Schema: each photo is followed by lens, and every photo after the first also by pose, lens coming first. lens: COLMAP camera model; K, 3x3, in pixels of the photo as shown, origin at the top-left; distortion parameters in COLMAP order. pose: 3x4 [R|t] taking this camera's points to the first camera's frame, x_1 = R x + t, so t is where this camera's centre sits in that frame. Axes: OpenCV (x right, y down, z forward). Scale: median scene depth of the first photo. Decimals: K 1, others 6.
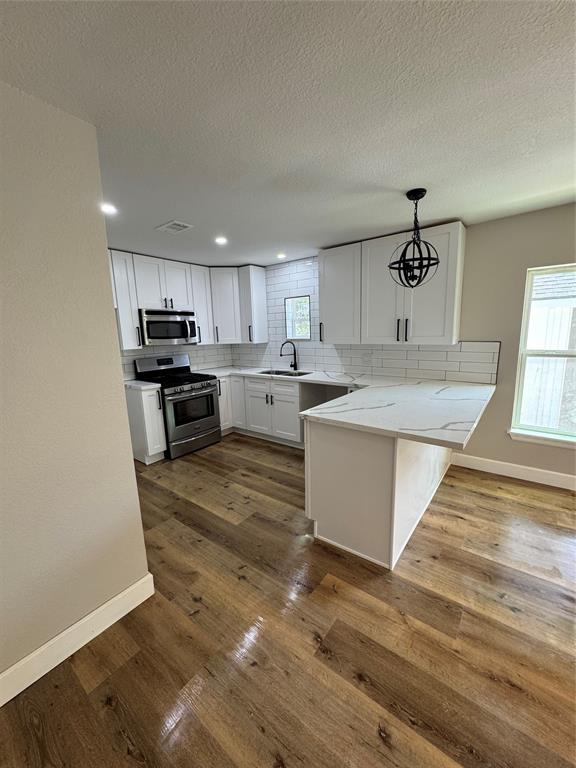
lens RADIAL K [[306.8, 0, 290.4], [0, 306.8, 382.7], [0, 0, 1]] dist [-0.000222, -0.000487]
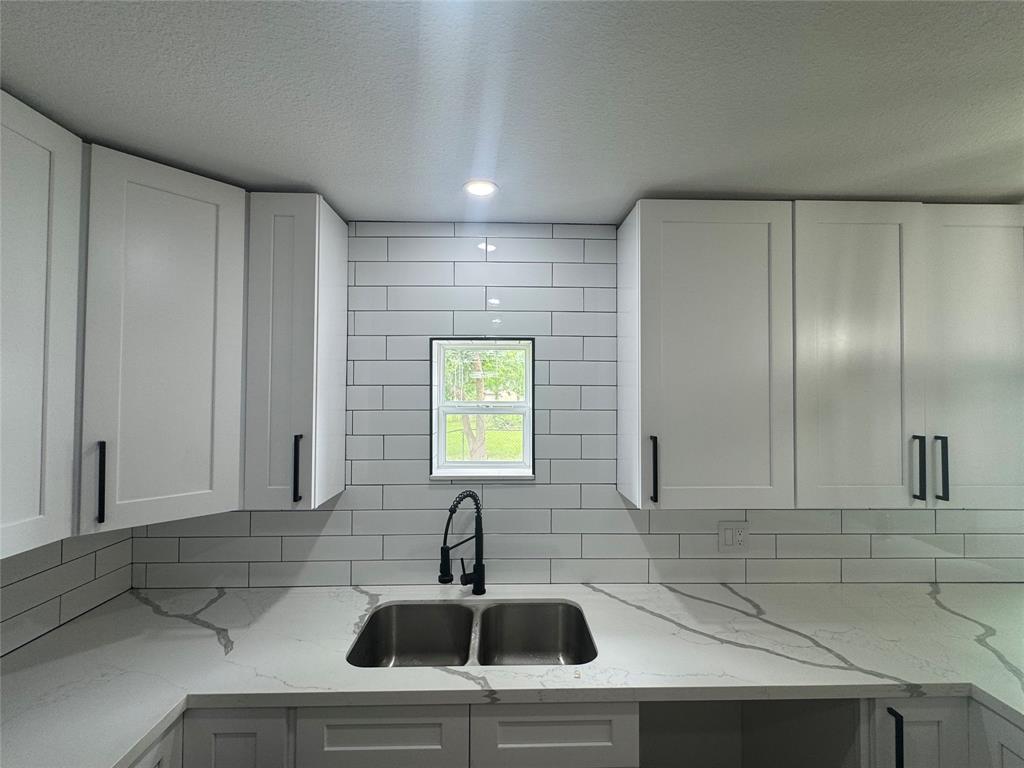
lens RADIAL K [[449.8, 0, 511.6], [0, 449.8, 378.3], [0, 0, 1]] dist [-0.001924, -0.000175]
pose [[0.776501, 0.047767, 0.628302, -0.327387], [0.077064, 0.982438, -0.169931, -0.231940], [-0.625385, 0.180371, 0.759183, 0.927368]]
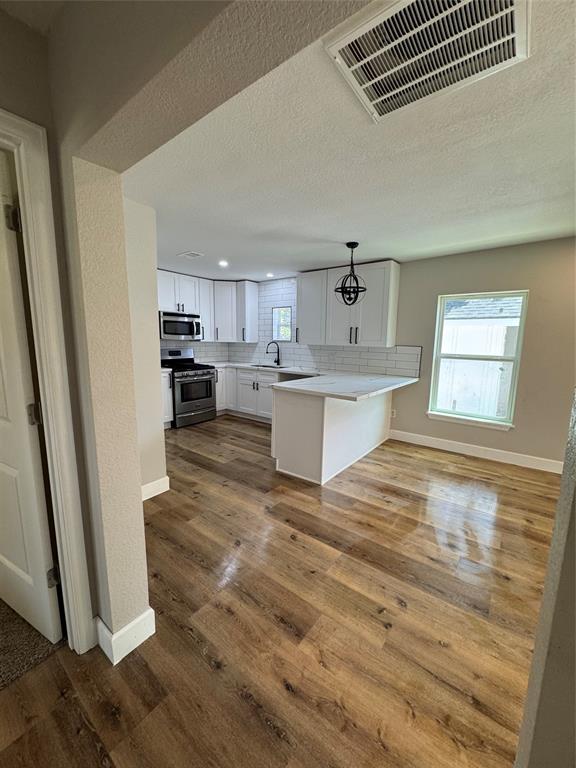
lens RADIAL K [[306.8, 0, 290.7], [0, 306.8, 383.4], [0, 0, 1]] dist [-0.000222, -0.000487]
pose [[0.998955, 0.044934, 0.008408, 0.087798], [-0.044719, 0.998705, -0.024257, 0.089508], [-0.009487, 0.023855, 0.999670, -0.363540]]
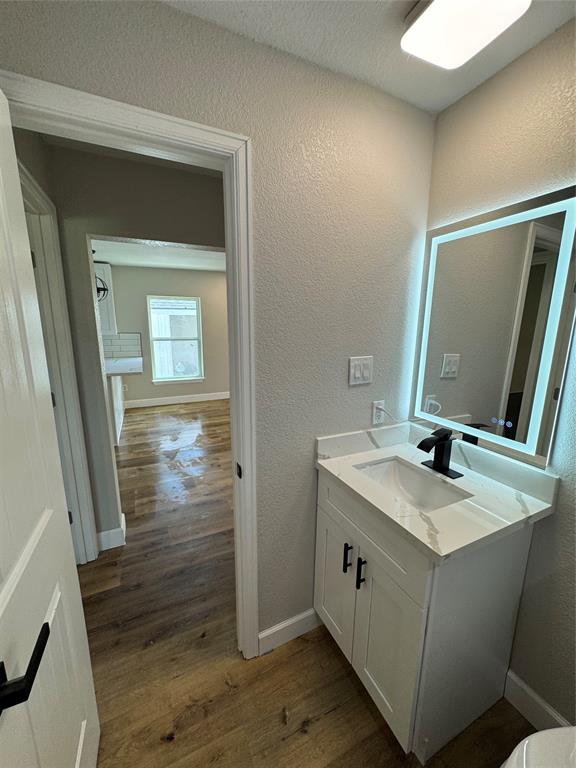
lens RADIAL K [[306.8, 0, 291.0], [0, 306.8, 380.7], [0, 0, 1]] dist [-0.000222, -0.000487]
pose [[0.450962, -0.133273, 0.882537, -0.557427], [0.130355, 0.988021, 0.082594, 0.110861], [-0.882973, 0.077796, 0.462933, -0.615911]]
